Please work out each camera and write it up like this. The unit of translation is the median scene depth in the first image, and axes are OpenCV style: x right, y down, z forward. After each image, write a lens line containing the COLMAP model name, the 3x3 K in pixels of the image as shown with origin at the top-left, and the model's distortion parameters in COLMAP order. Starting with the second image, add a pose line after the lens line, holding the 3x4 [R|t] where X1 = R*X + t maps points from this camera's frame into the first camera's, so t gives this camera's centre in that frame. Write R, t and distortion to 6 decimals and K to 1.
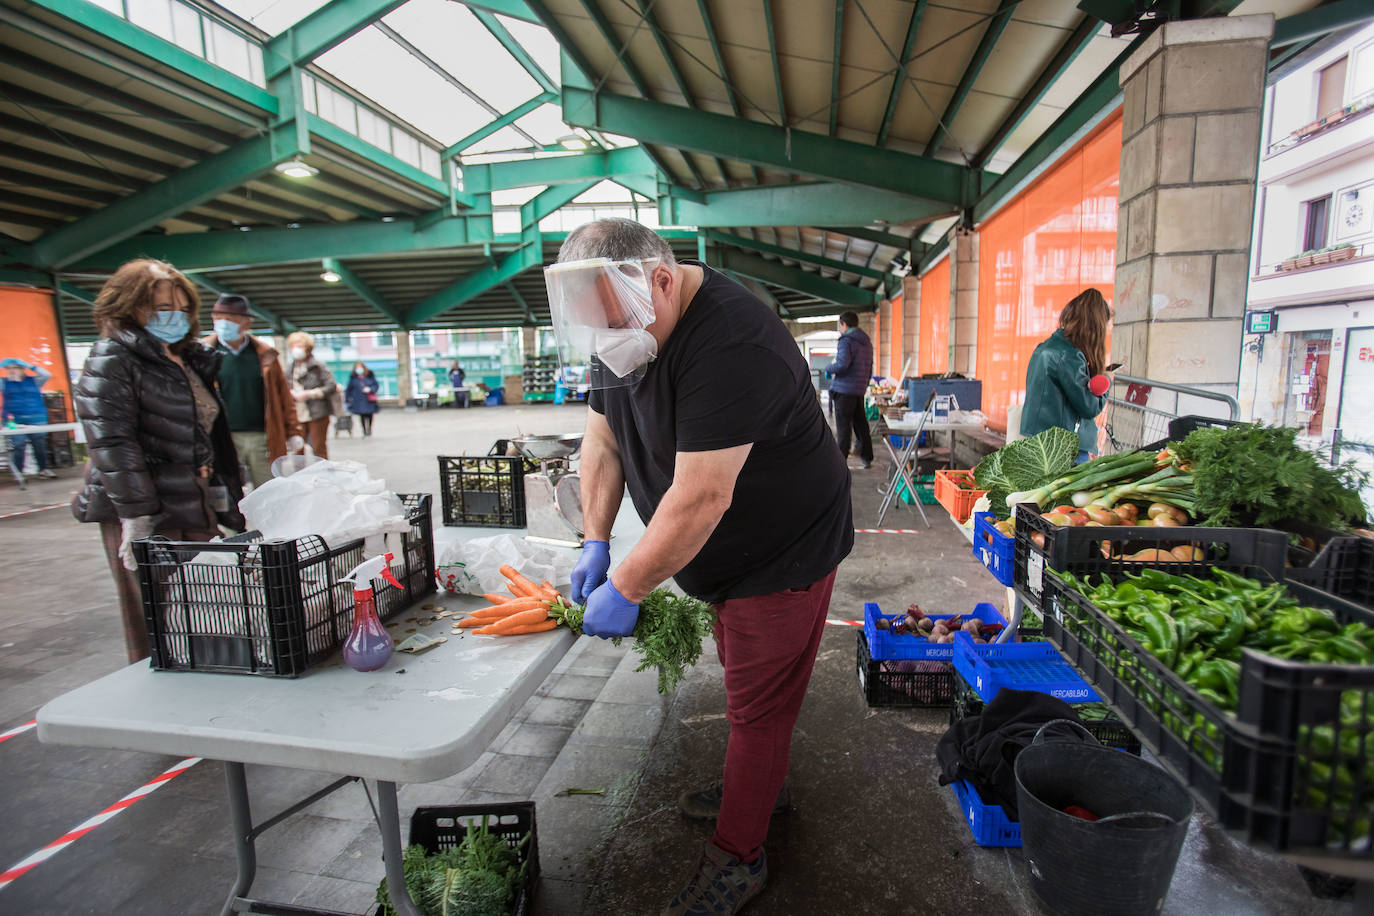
lens RADIAL K [[676.2, 0, 678.0], [0, 676.2, 461.7], [0, 0, 1]] dist [-0.066955, 0.031214]
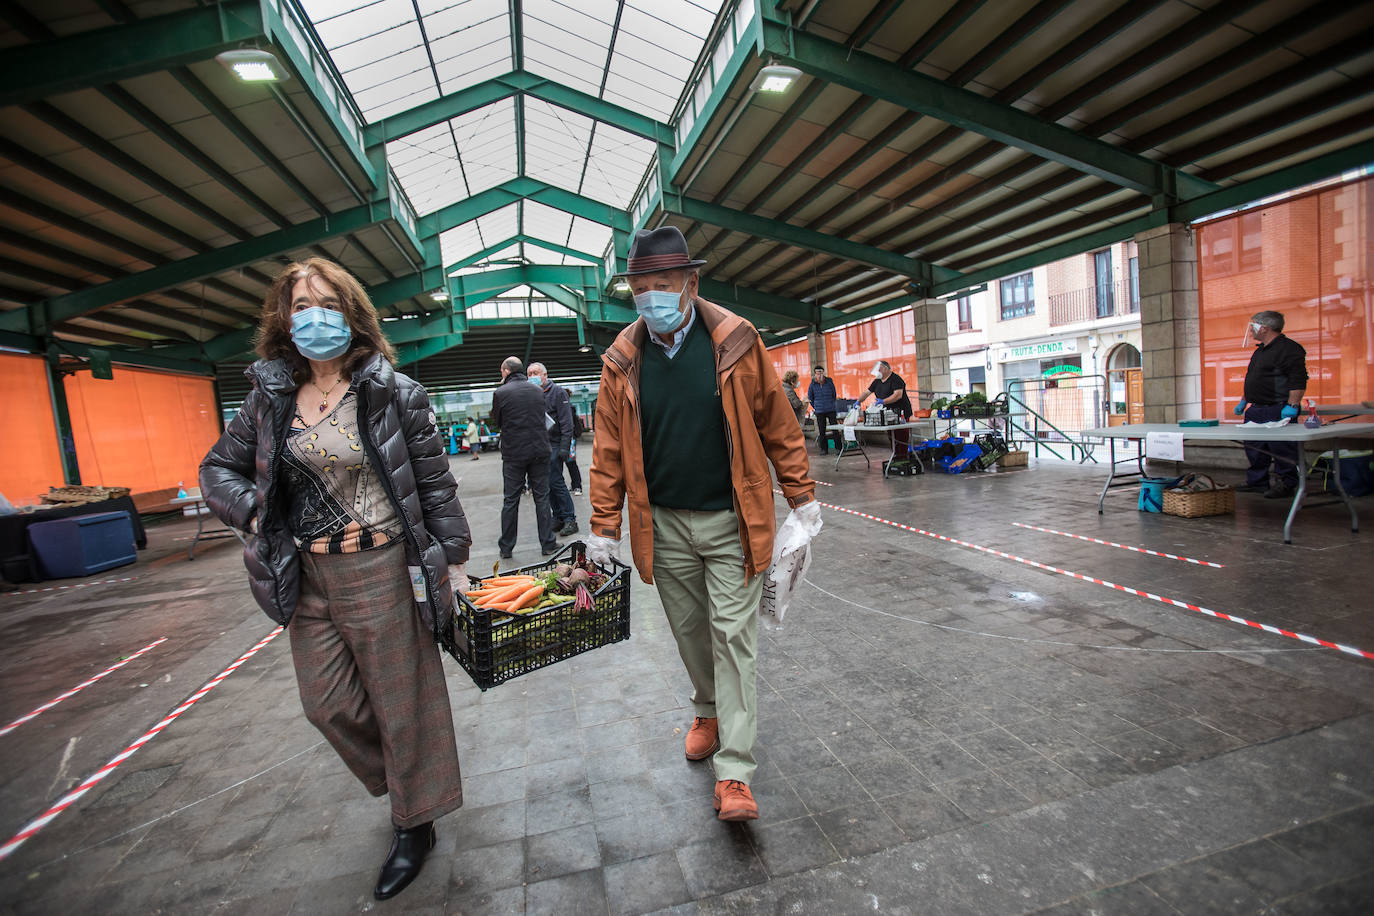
lens RADIAL K [[676.2, 0, 678.0], [0, 676.2, 461.7], [0, 0, 1]] dist [-0.066955, 0.031214]
pose [[0.908007, -0.090446, 0.409076, -0.669808], [0.124093, 0.990666, -0.056409, 0.094245], [-0.400156, 0.101983, 0.910755, -0.561290]]
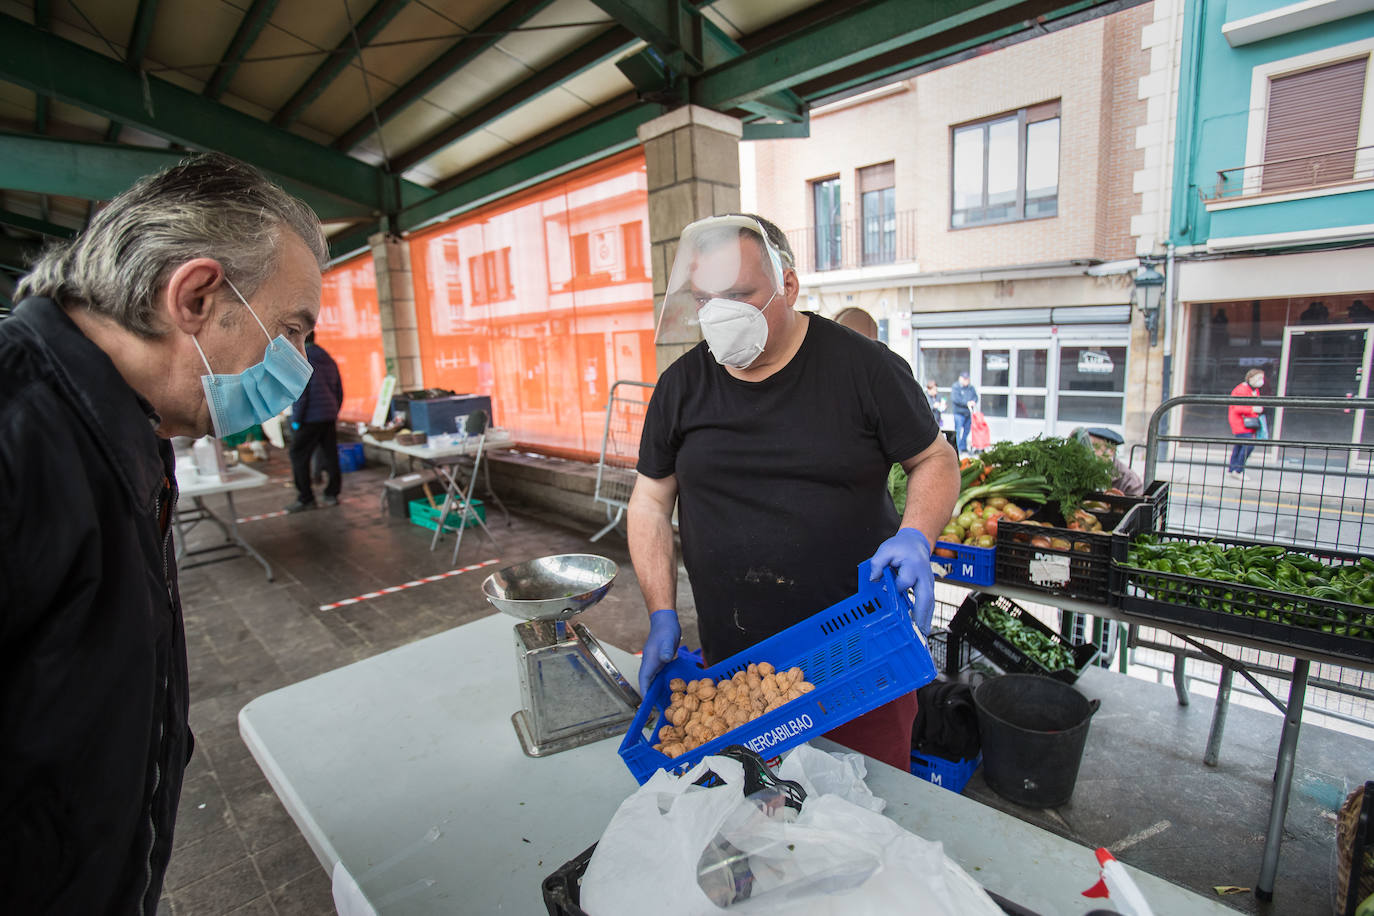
lens RADIAL K [[676.2, 0, 678.0], [0, 676.2, 461.7], [0, 0, 1]] dist [-0.066955, 0.031214]
pose [[0.574206, -0.146943, 0.805416, -0.110080], [0.146963, 0.986282, 0.075167, -0.031063], [-0.805412, 0.075206, 0.587924, 0.097843]]
